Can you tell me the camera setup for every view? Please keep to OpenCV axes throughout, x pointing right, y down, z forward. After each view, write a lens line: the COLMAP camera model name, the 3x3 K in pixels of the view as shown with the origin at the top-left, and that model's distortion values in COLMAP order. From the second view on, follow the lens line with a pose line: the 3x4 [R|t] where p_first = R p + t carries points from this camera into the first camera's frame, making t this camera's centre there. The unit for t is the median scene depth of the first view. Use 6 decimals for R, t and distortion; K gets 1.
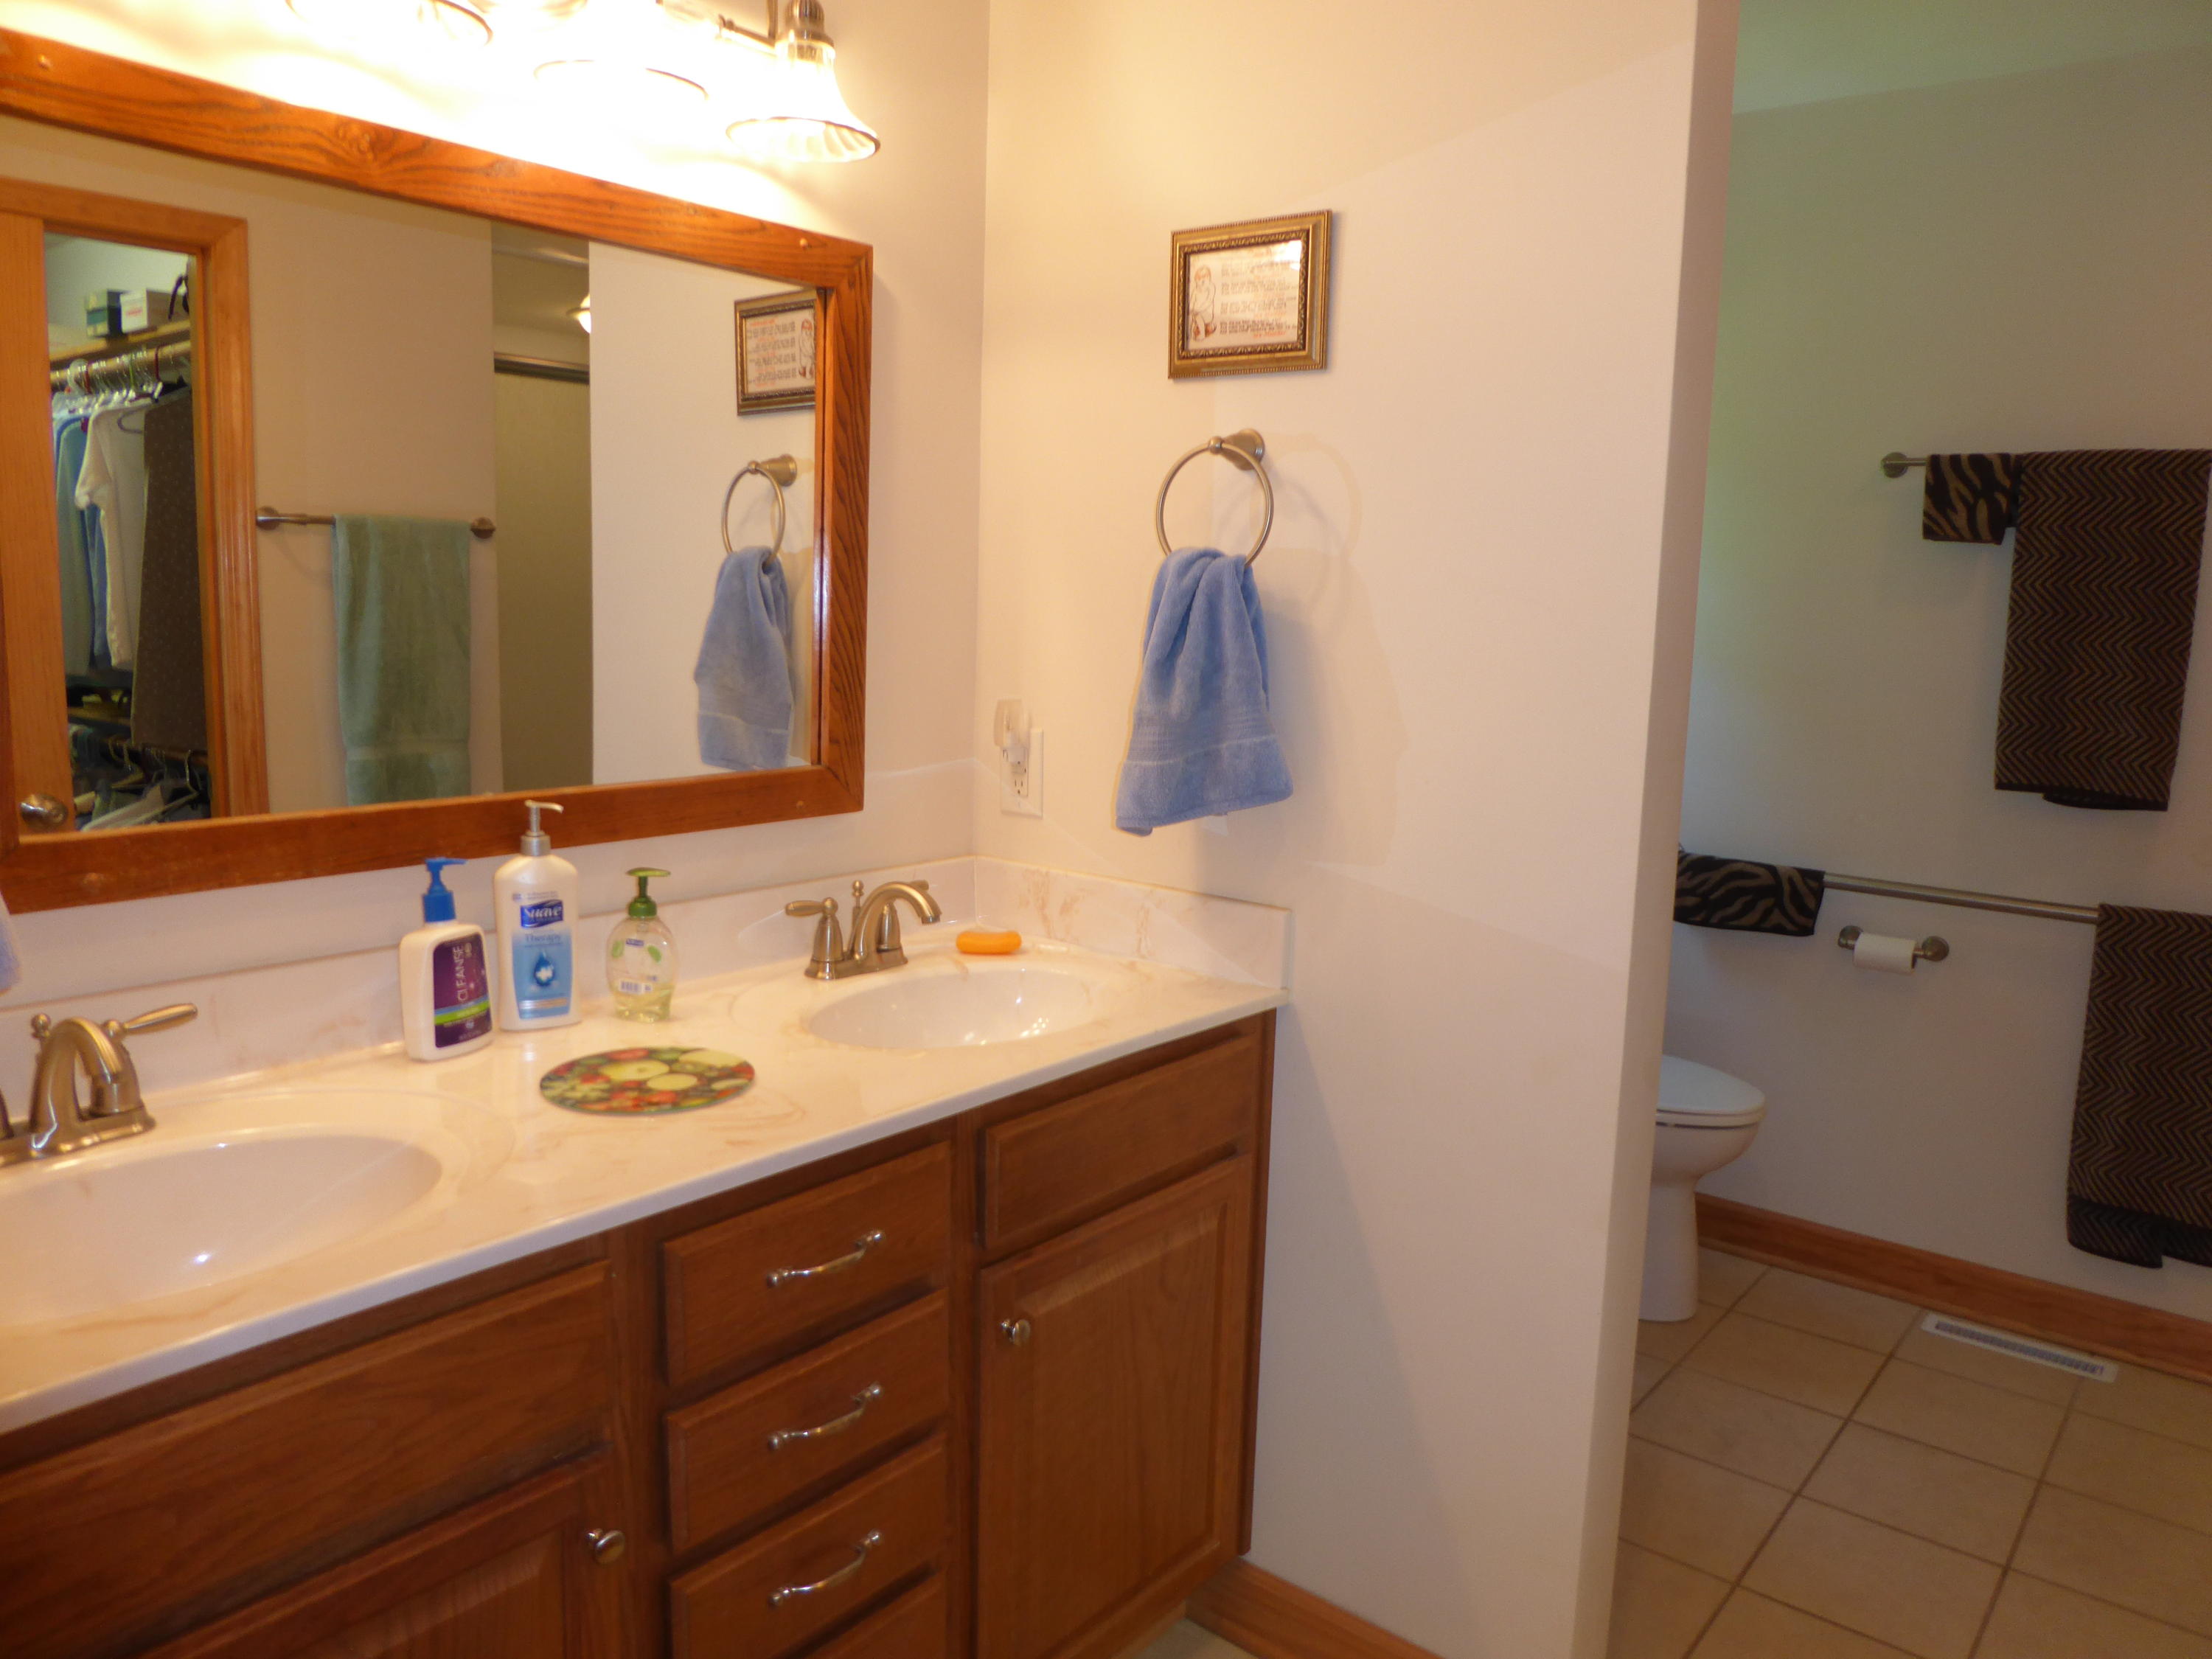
lens RADIAL K [[1581.2, 0, 1104.1], [0, 1581.2, 824.4], [0, 0, 1]] dist [-0.046977, 0.022070]
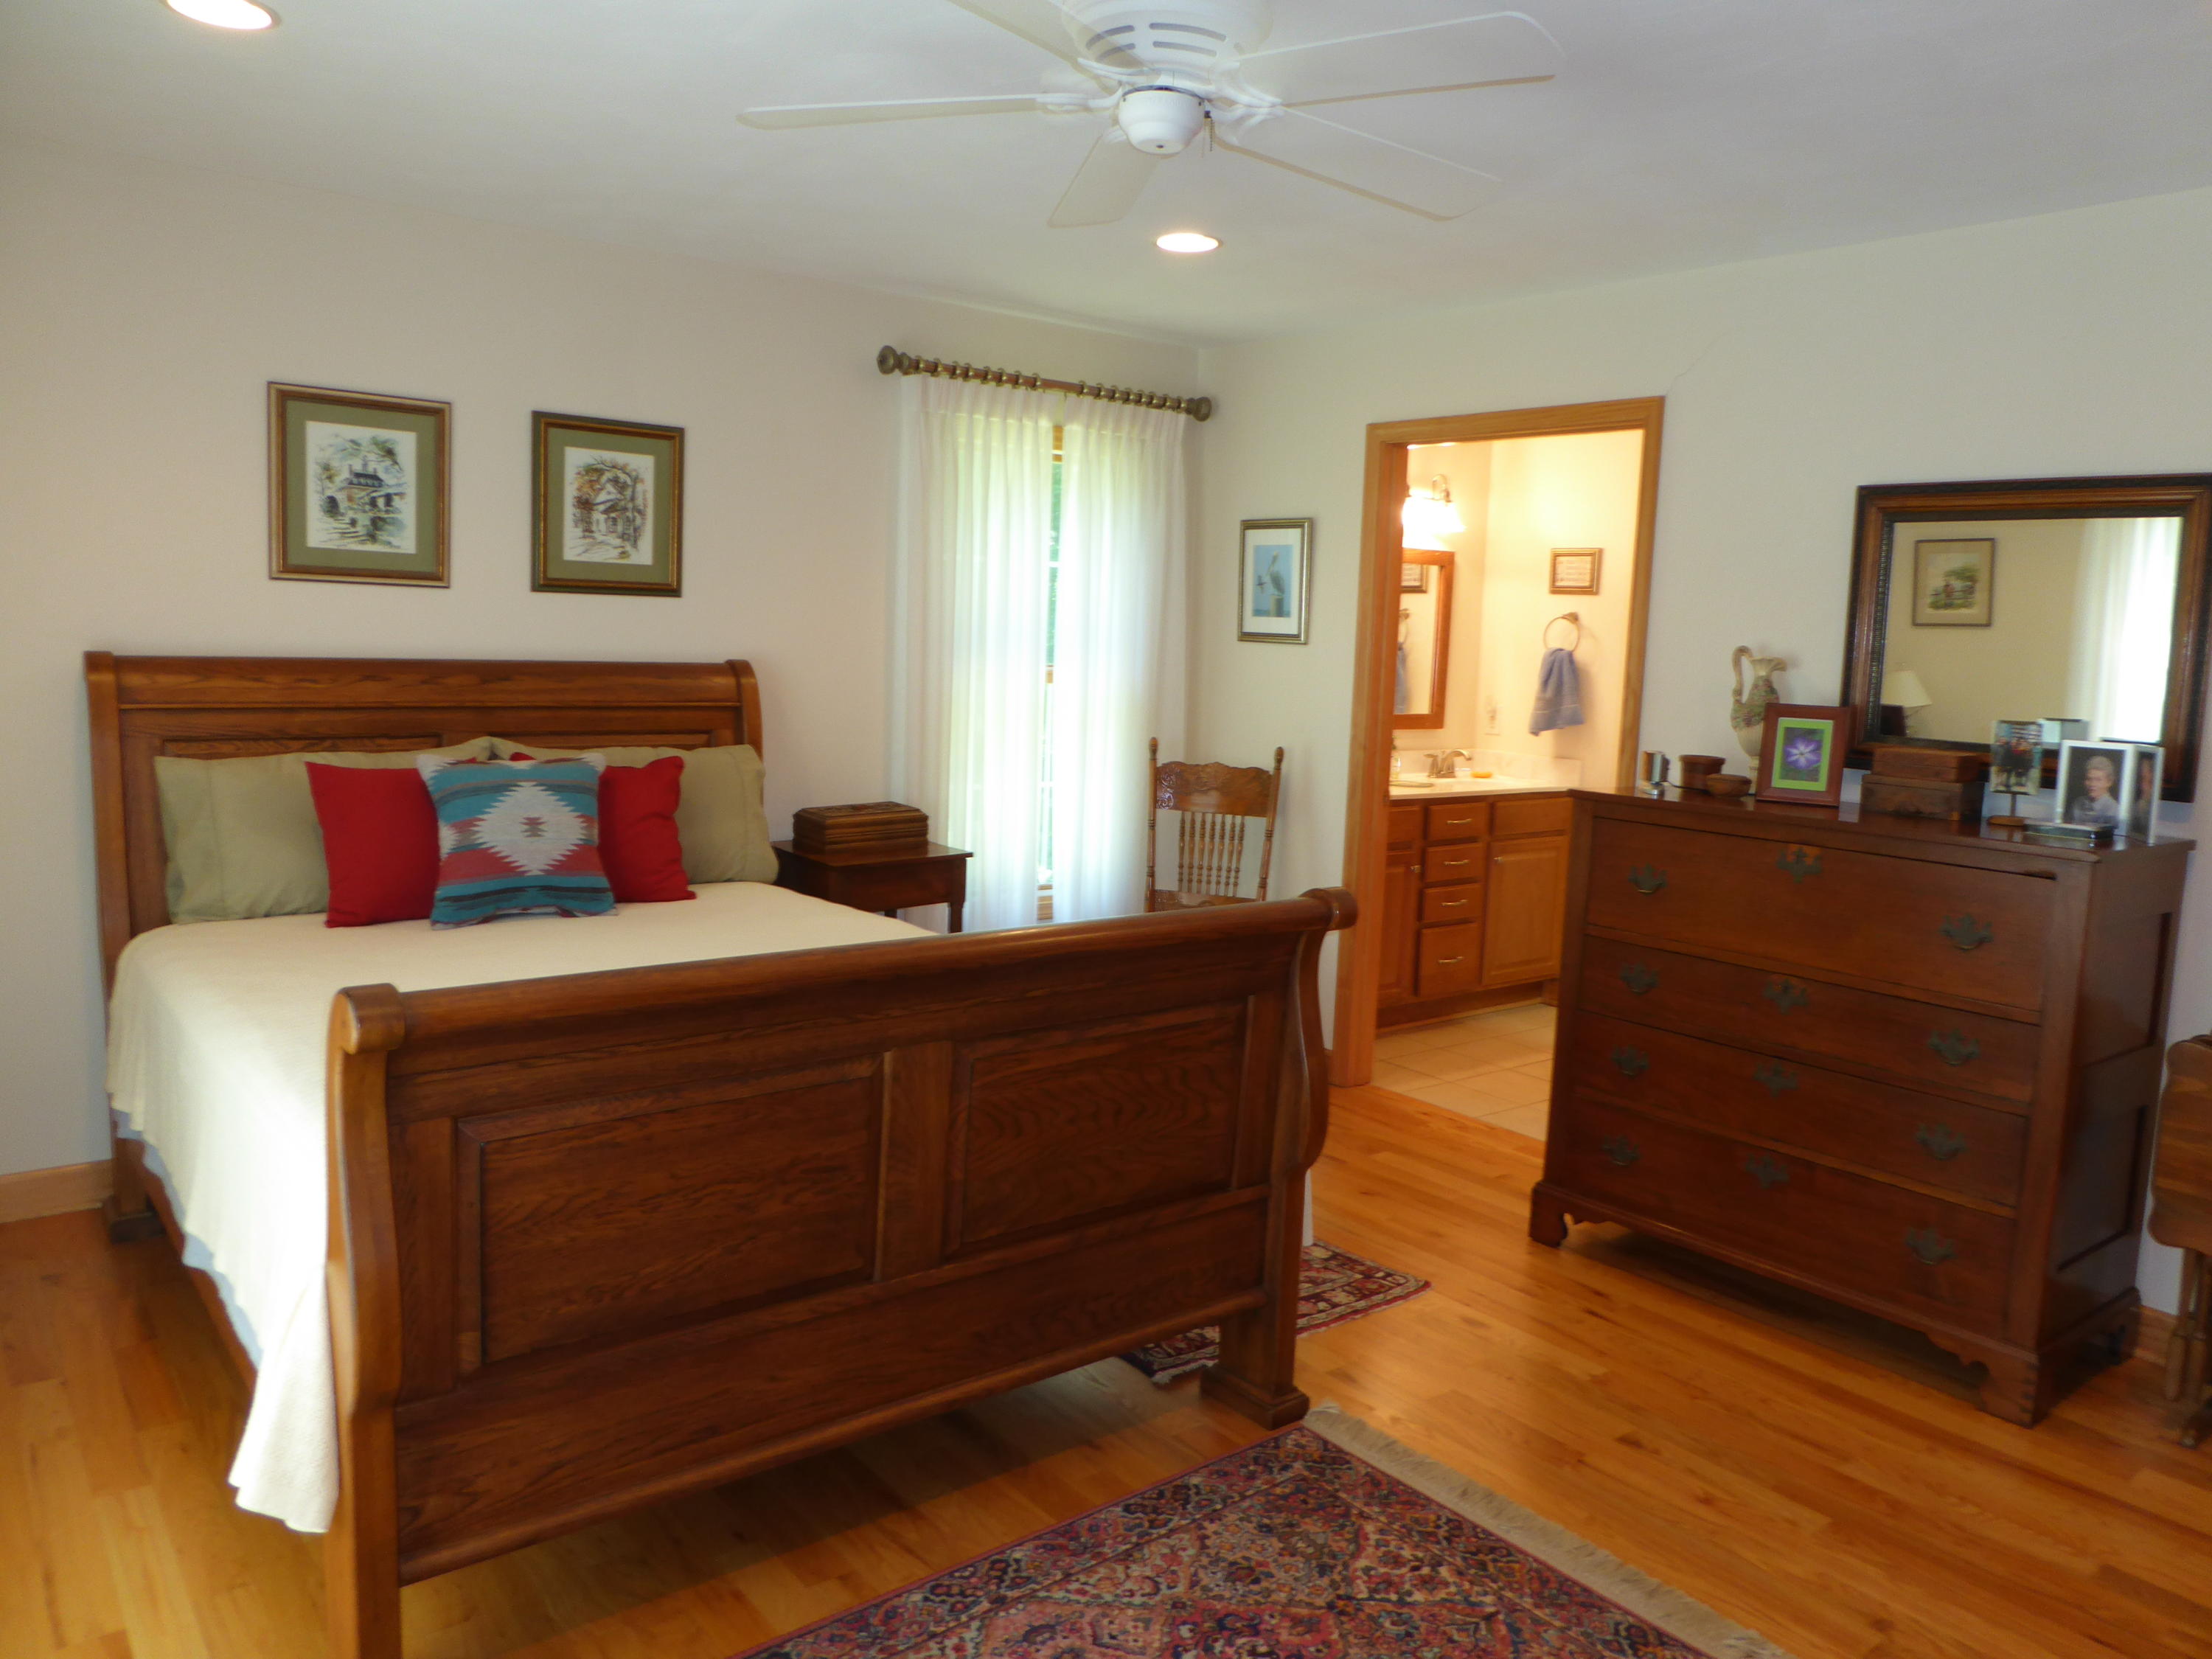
lens RADIAL K [[1581.2, 0, 1110.2], [0, 1581.2, 832.0], [0, 0, 1]] dist [-0.046977, 0.022070]
pose [[0.977294, 0.033751, -0.209184, -0.152764], [-0.040764, 0.998739, -0.029302, 0.346233], [0.207931, 0.037164, 0.977437, -2.409539]]
